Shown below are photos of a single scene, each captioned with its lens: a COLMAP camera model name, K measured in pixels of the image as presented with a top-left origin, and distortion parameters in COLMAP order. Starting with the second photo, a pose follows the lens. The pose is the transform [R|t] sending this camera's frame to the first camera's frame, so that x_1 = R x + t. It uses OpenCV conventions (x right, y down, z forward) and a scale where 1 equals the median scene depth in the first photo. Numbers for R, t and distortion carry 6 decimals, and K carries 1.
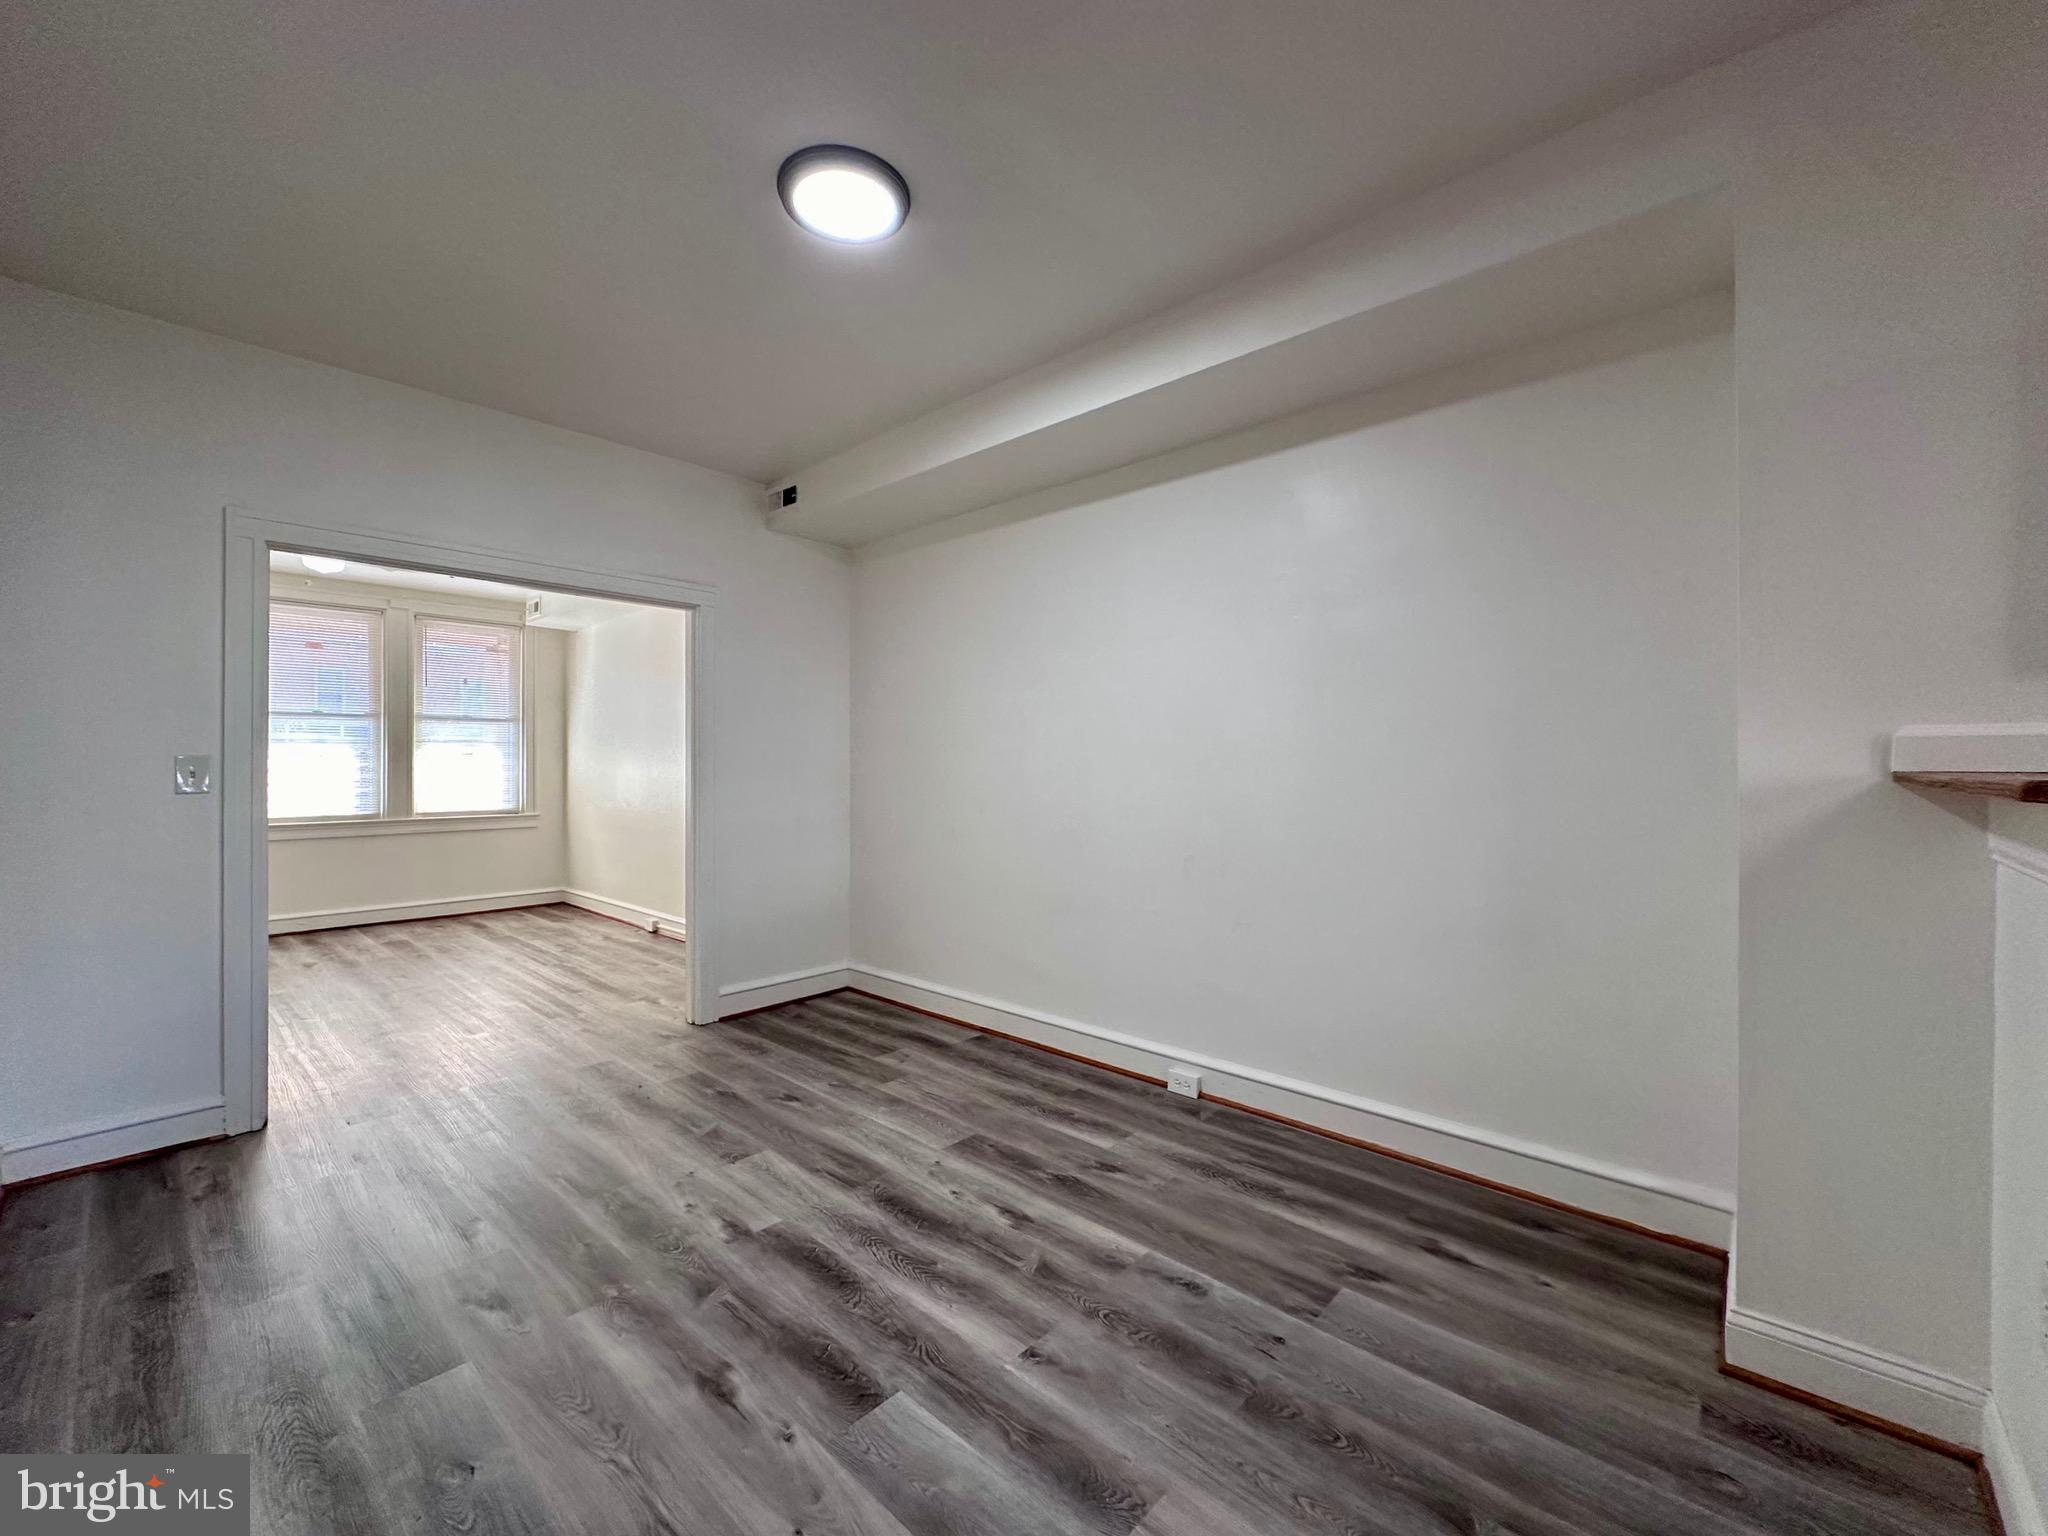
lens RADIAL K [[820.9, 0, 1018.6], [0, 820.9, 768.6], [0, 0, 1]] dist [-0.002438, 0.000213]
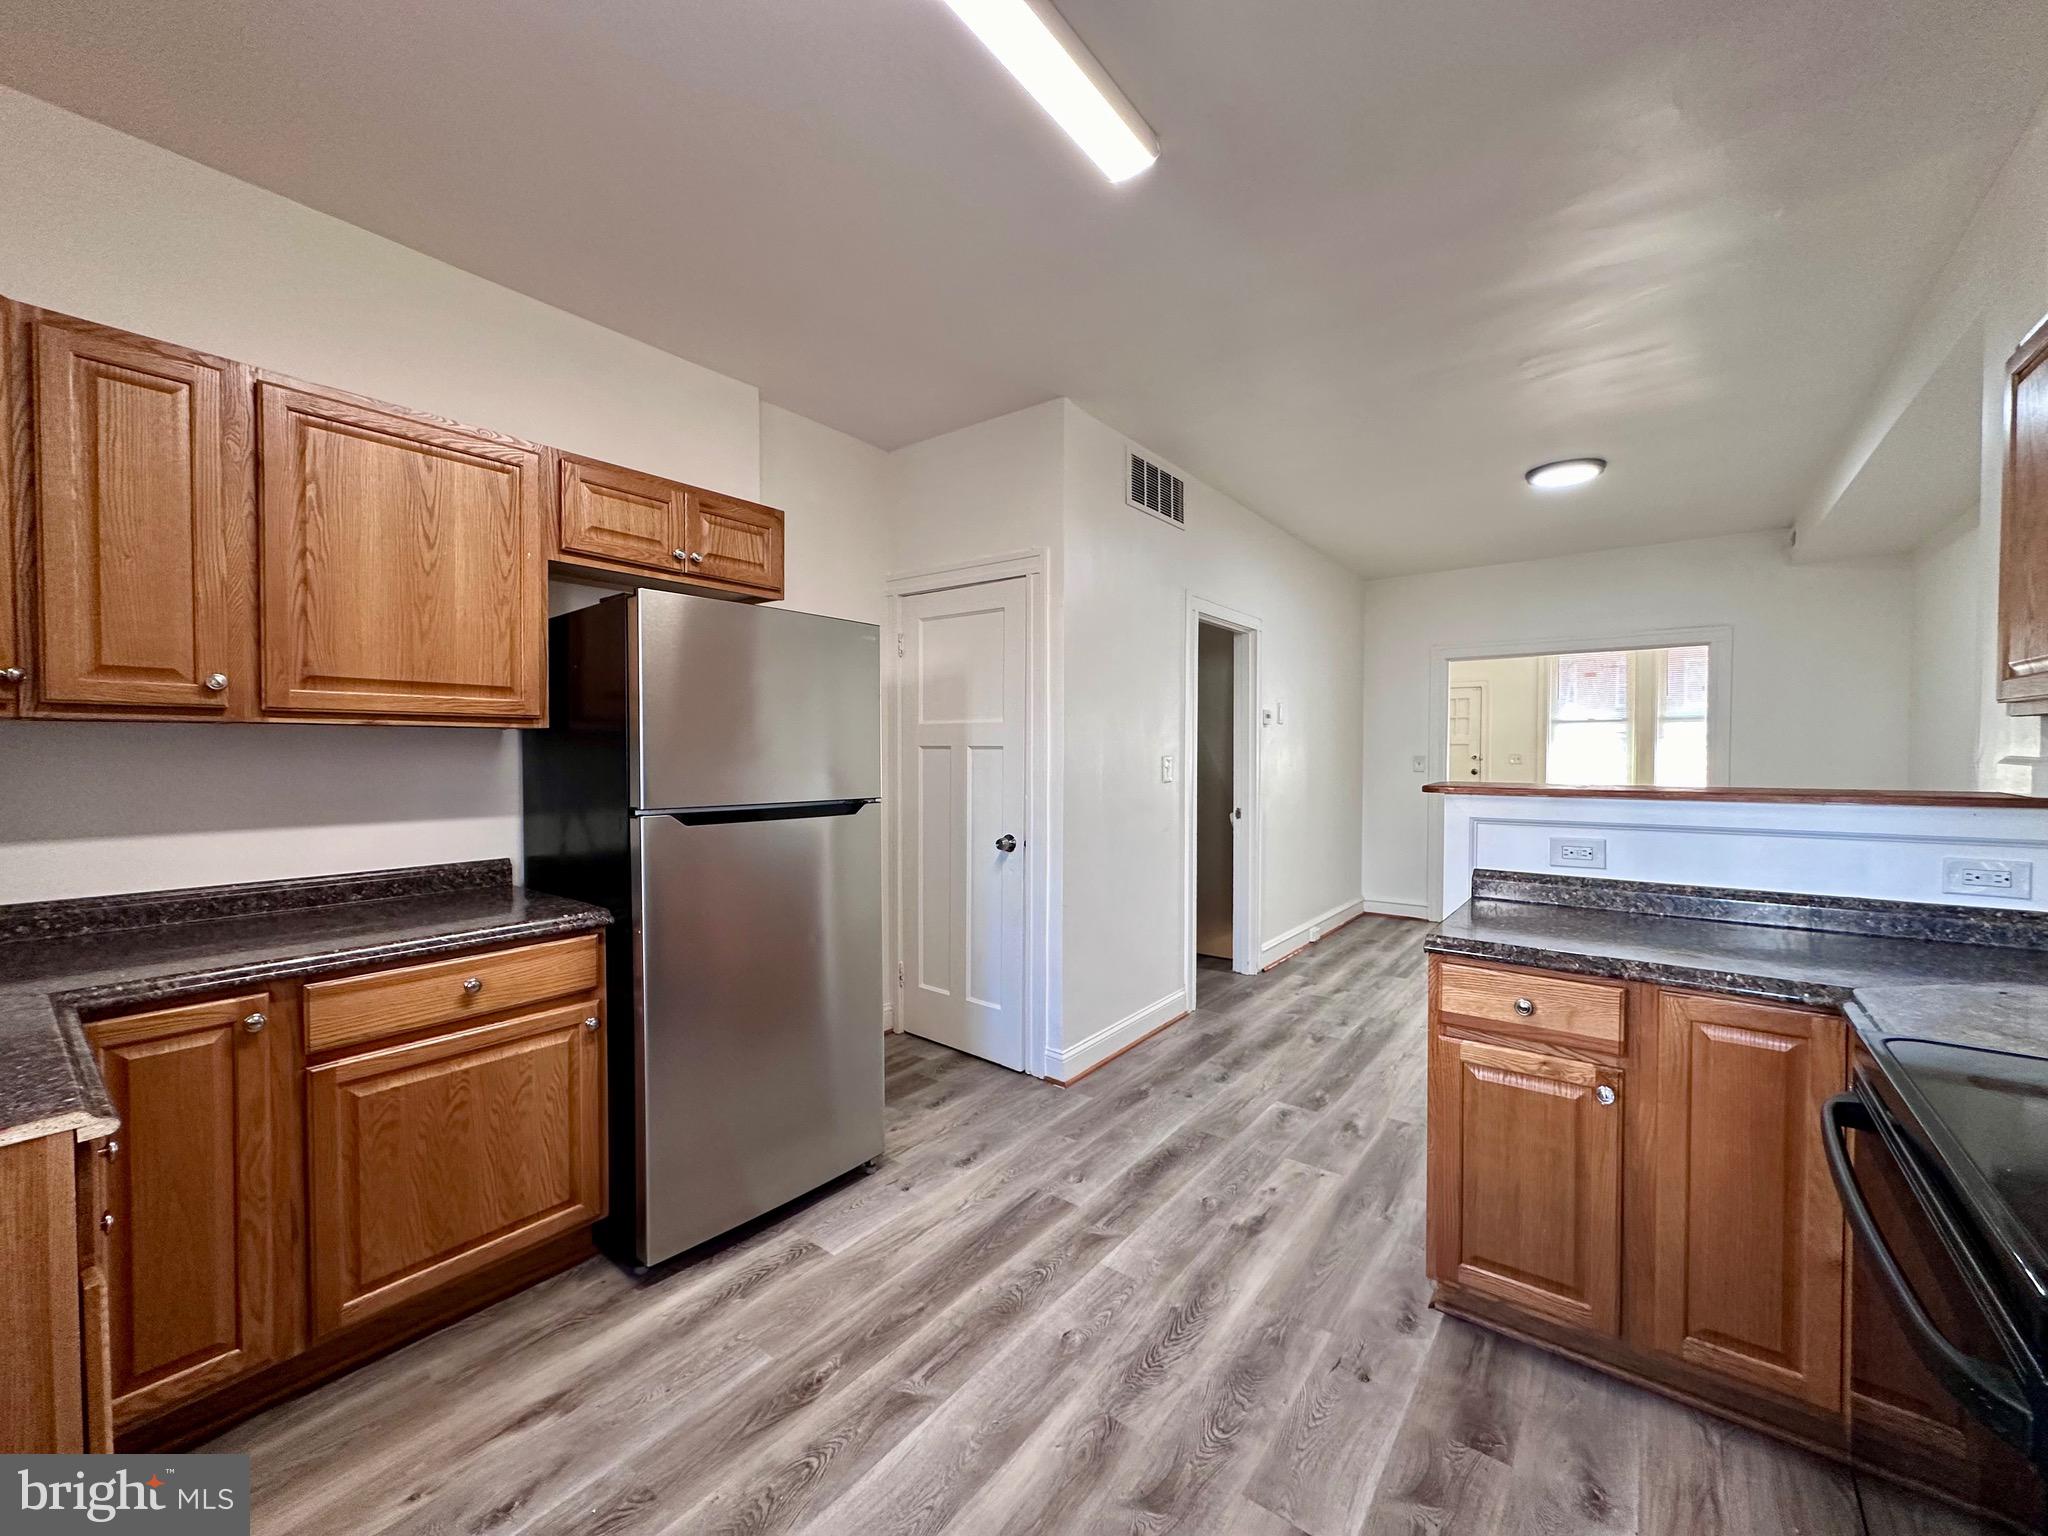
lens RADIAL K [[820.9, 0, 1018.6], [0, 820.9, 768.6], [0, 0, 1]] dist [-0.002438, 0.000213]
pose [[0.083822, 0.024773, -0.996173, 1.612514], [-0.001523, 0.999693, 0.024732, -0.048640], [0.996480, -0.000555, 0.083834, -0.441594]]
